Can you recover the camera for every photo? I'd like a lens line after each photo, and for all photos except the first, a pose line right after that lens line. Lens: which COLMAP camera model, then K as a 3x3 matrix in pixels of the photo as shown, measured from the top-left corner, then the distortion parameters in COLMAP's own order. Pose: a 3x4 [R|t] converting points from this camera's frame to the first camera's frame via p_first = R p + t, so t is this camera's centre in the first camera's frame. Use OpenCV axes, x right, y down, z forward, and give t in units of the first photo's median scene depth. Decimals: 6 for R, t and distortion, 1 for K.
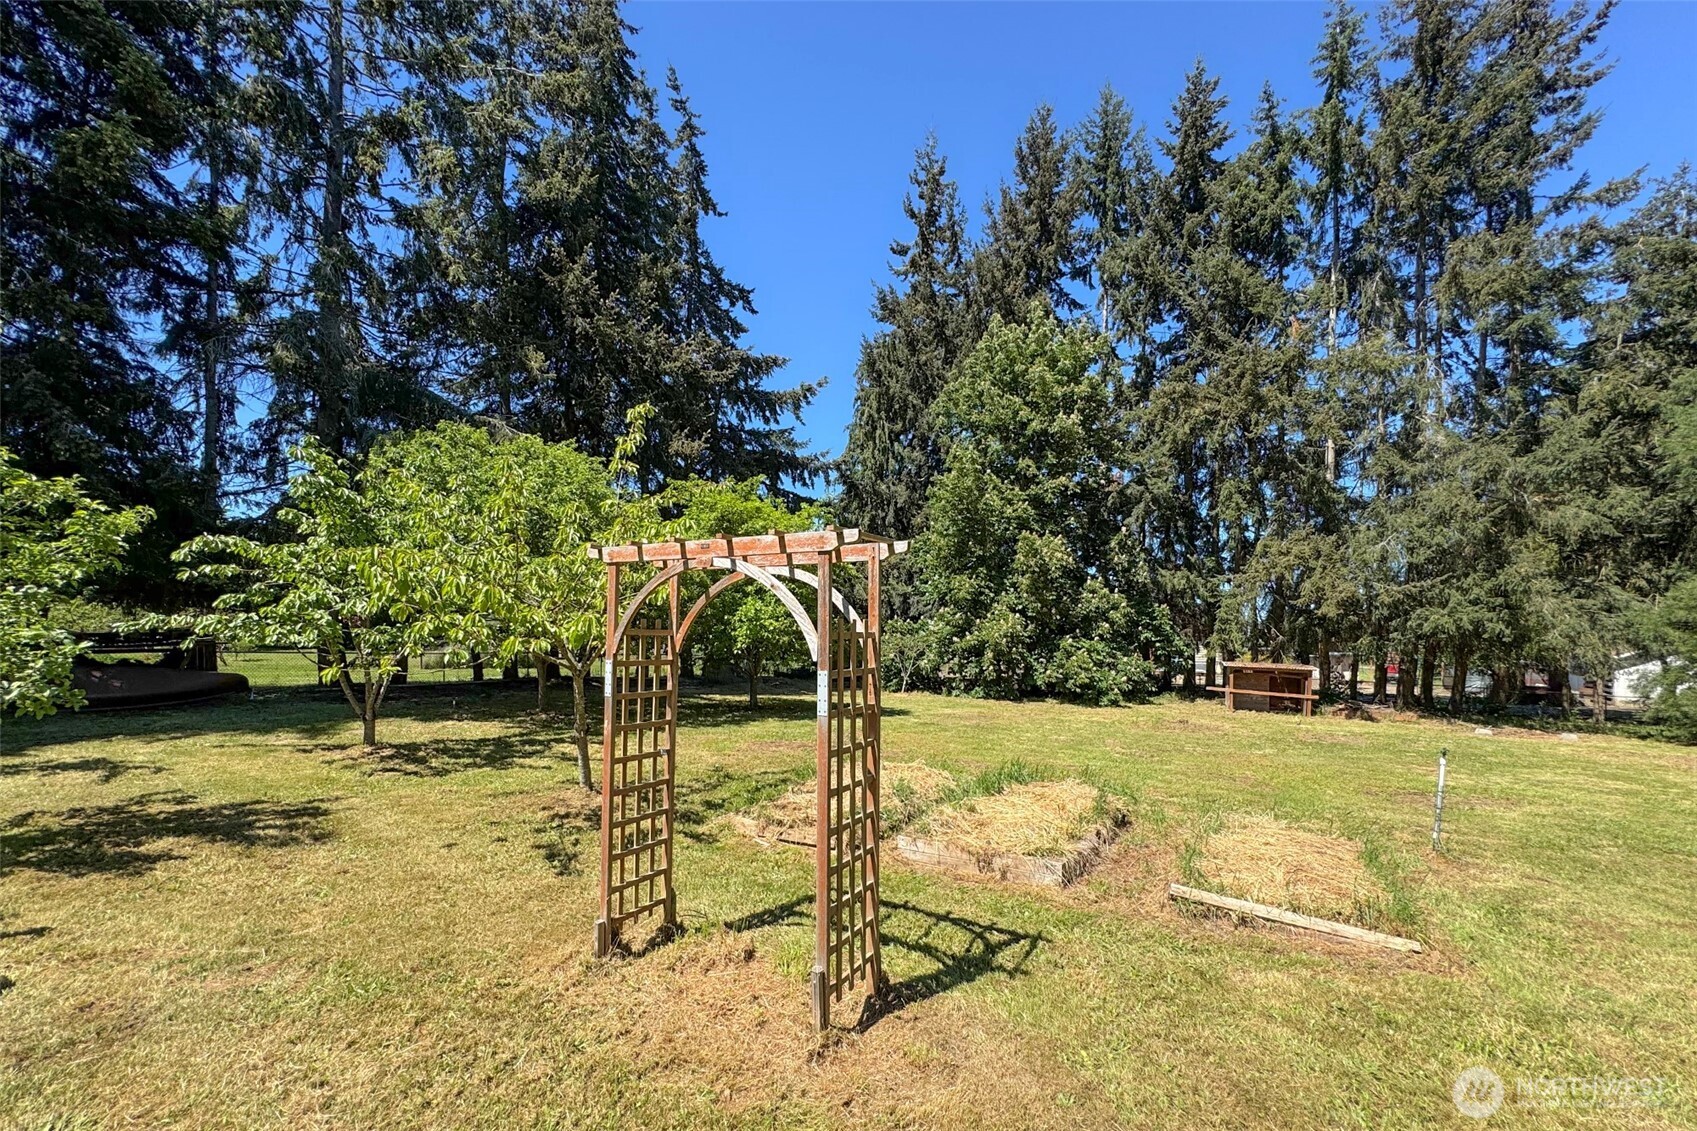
lens RADIAL K [[676.5, 0, 850.3], [0, 676.5, 636.5], [0, 0, 1]] dist [-0.004696, 0.000030]
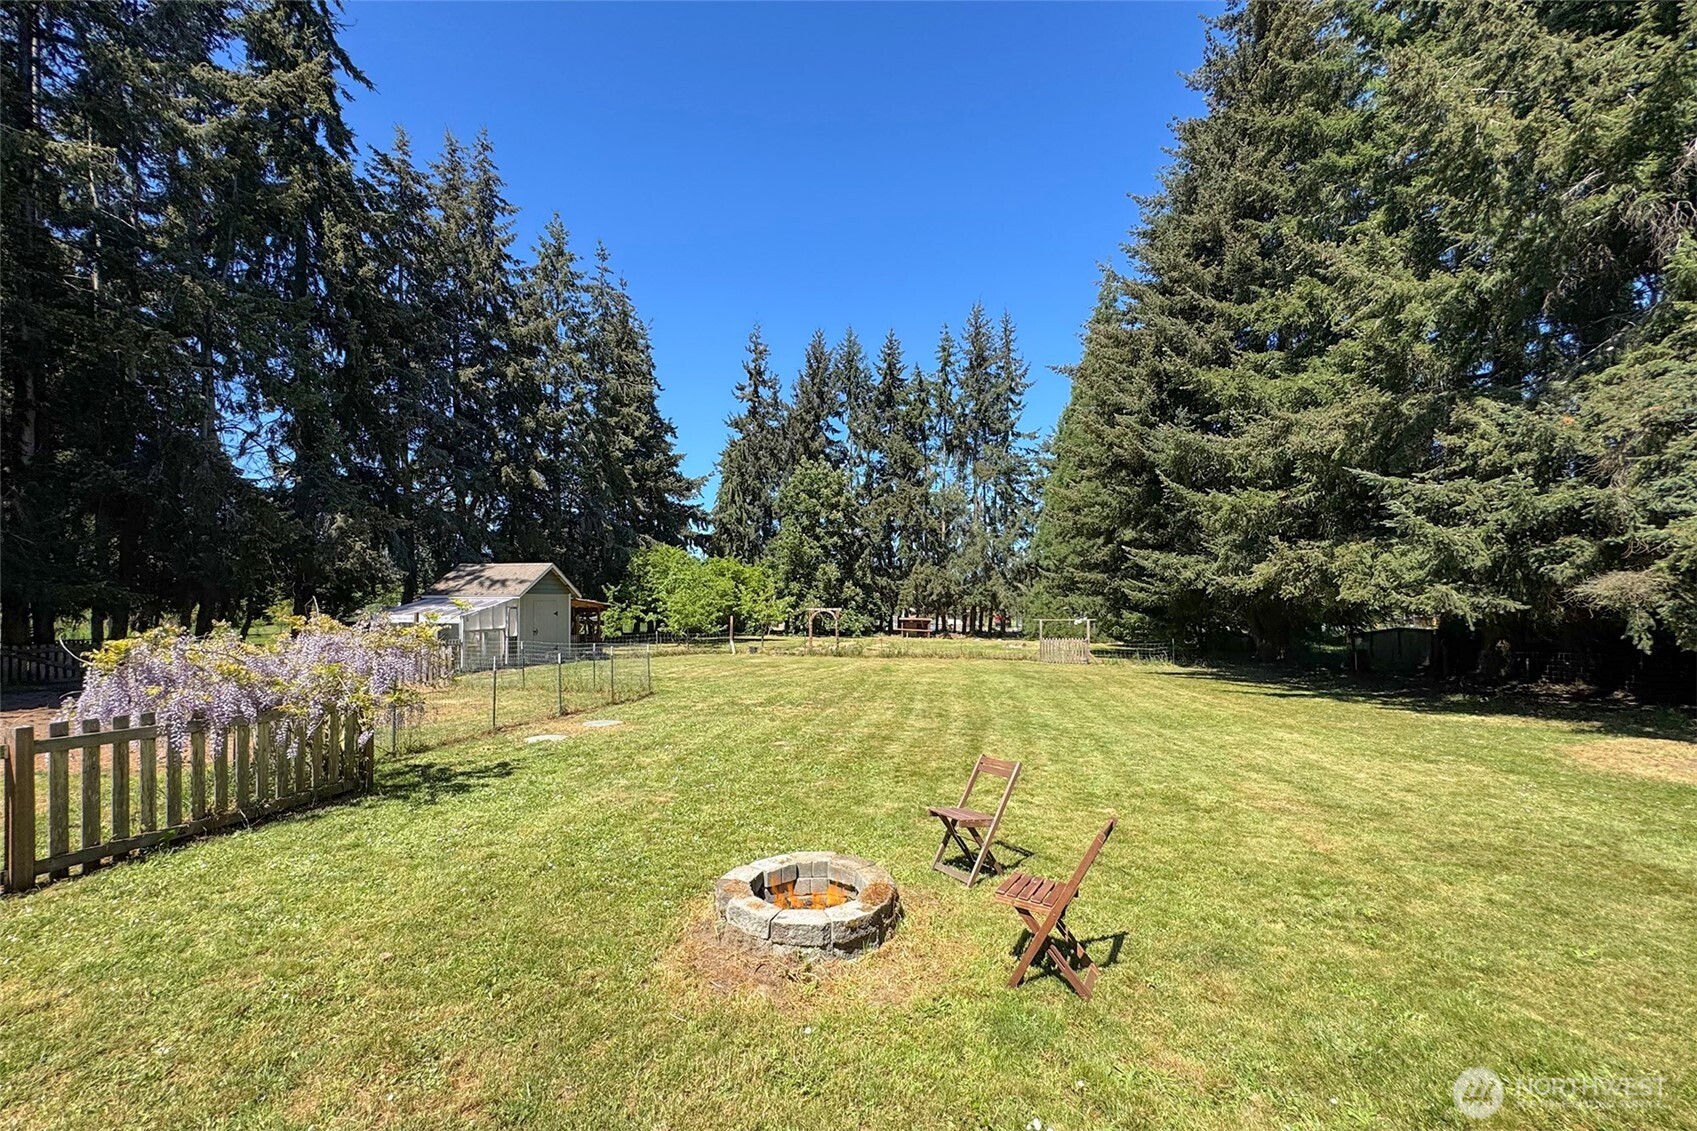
lens RADIAL K [[676.5, 0, 831.9], [0, 676.5, 604.1], [0, 0, 1]] dist [-0.004696, 0.000030]
pose [[0.941813, -0.017589, 0.335676, -0.437545], [0.013528, 0.999804, 0.014430, -0.044468], [-0.335864, -0.009050, 0.941867, -1.076072]]
